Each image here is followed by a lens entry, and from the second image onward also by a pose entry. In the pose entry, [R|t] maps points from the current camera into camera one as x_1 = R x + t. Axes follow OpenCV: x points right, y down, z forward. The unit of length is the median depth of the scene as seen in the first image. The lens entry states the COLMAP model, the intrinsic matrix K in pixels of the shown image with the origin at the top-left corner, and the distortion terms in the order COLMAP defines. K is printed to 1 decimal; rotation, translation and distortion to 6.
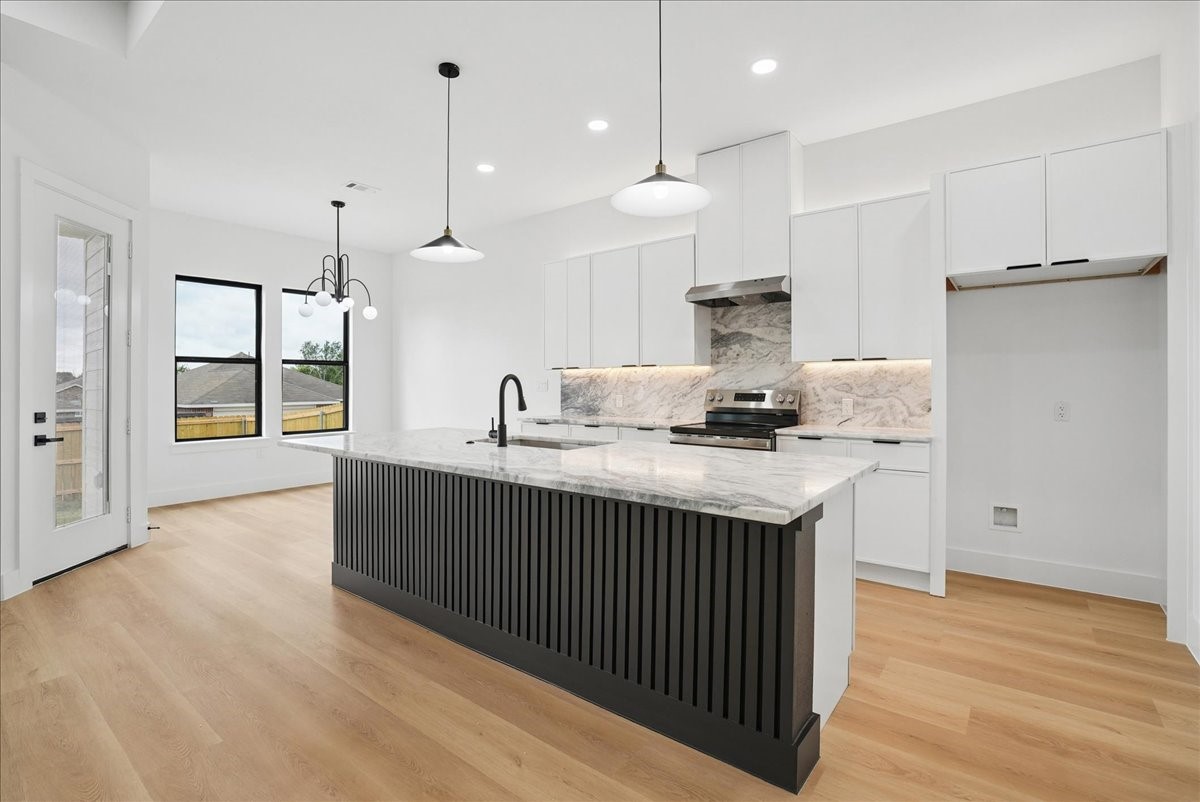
lens RADIAL K [[551.3, 0, 601.9], [0, 551.3, 393.8], [0, 0, 1]] dist [-0.023586, 0.004065]
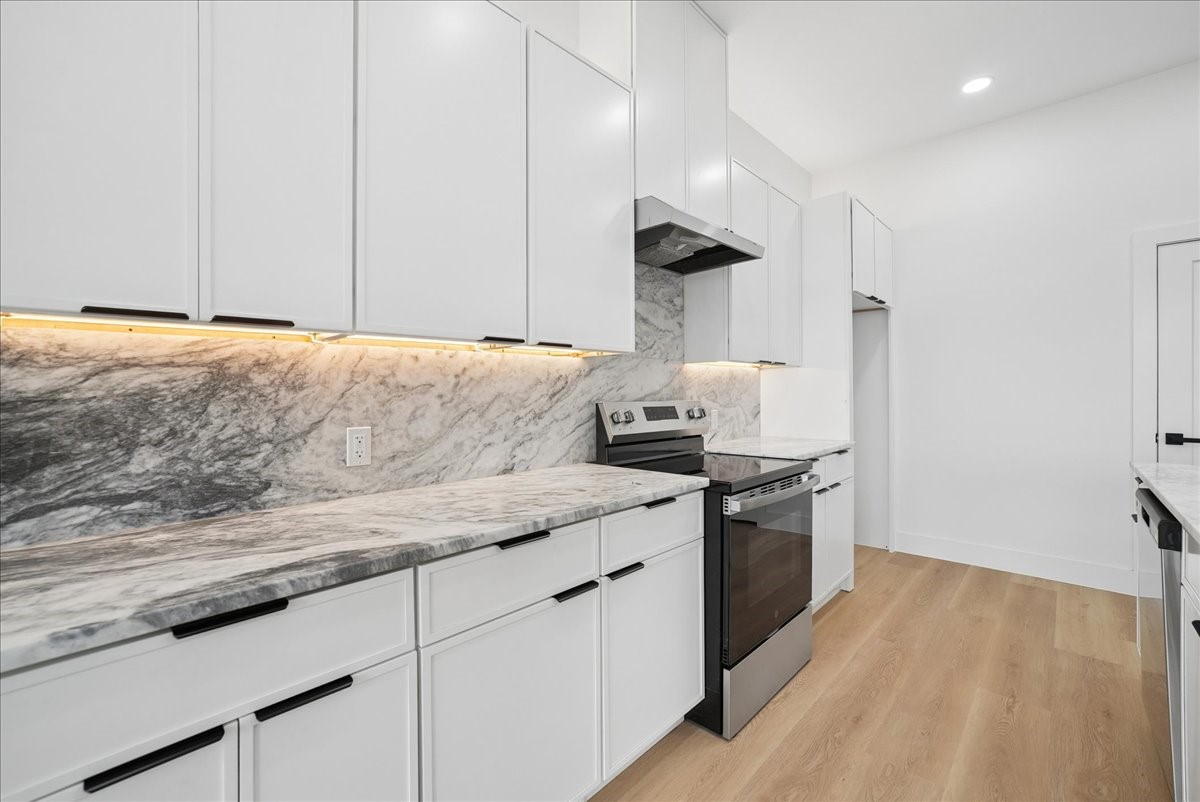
lens RADIAL K [[495.2, 0, 599.5], [0, 495.2, 397.5], [0, 0, 1]] dist [-0.018203, -0.000212]
pose [[0.107934, -0.011401, 0.994093, -0.280405], [0.019639, 0.999764, 0.009334, -0.017380], [-0.993964, 0.018516, 0.108132, 0.991532]]
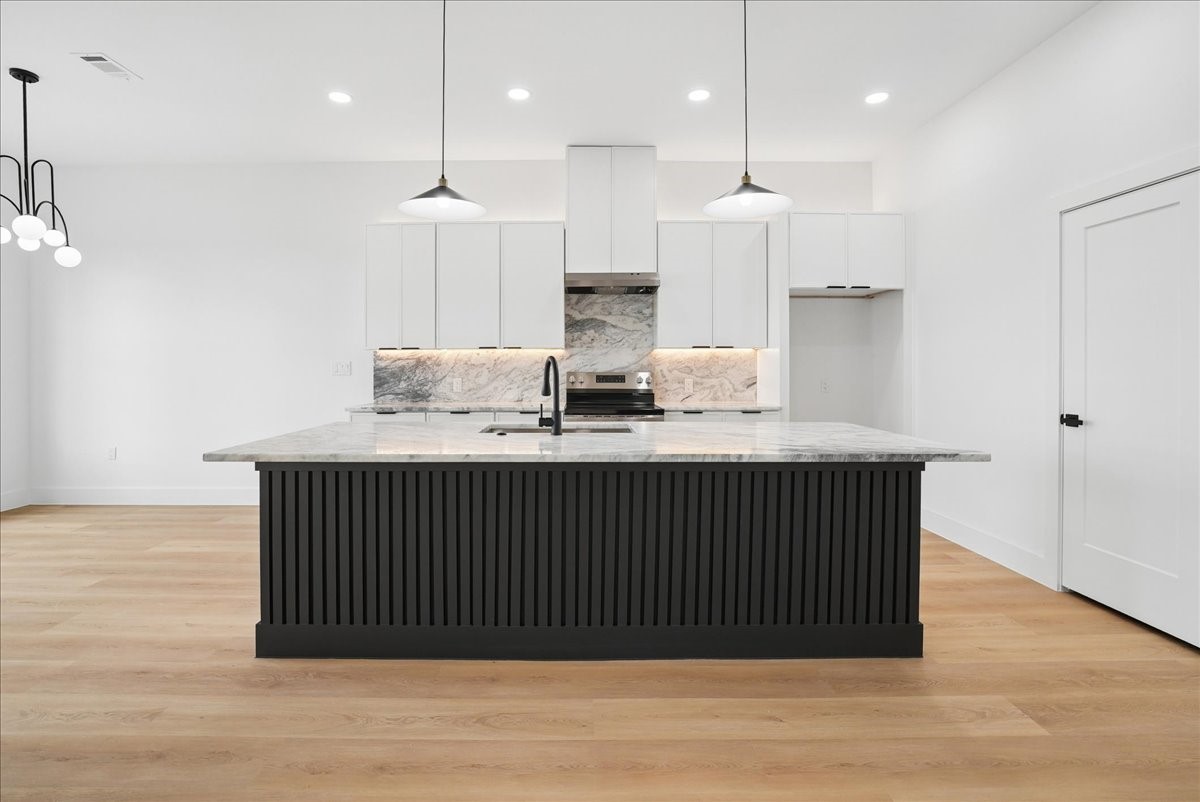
lens RADIAL K [[551.3, 0, 604.1], [0, 551.3, 379.2], [0, 0, 1]] dist [-0.023586, 0.004065]
pose [[0.789064, -0.012150, 0.614190, -0.408841], [0.009342, 0.999926, 0.007778, -0.001871], [-0.614239, -0.000399, 0.789120, 0.138828]]
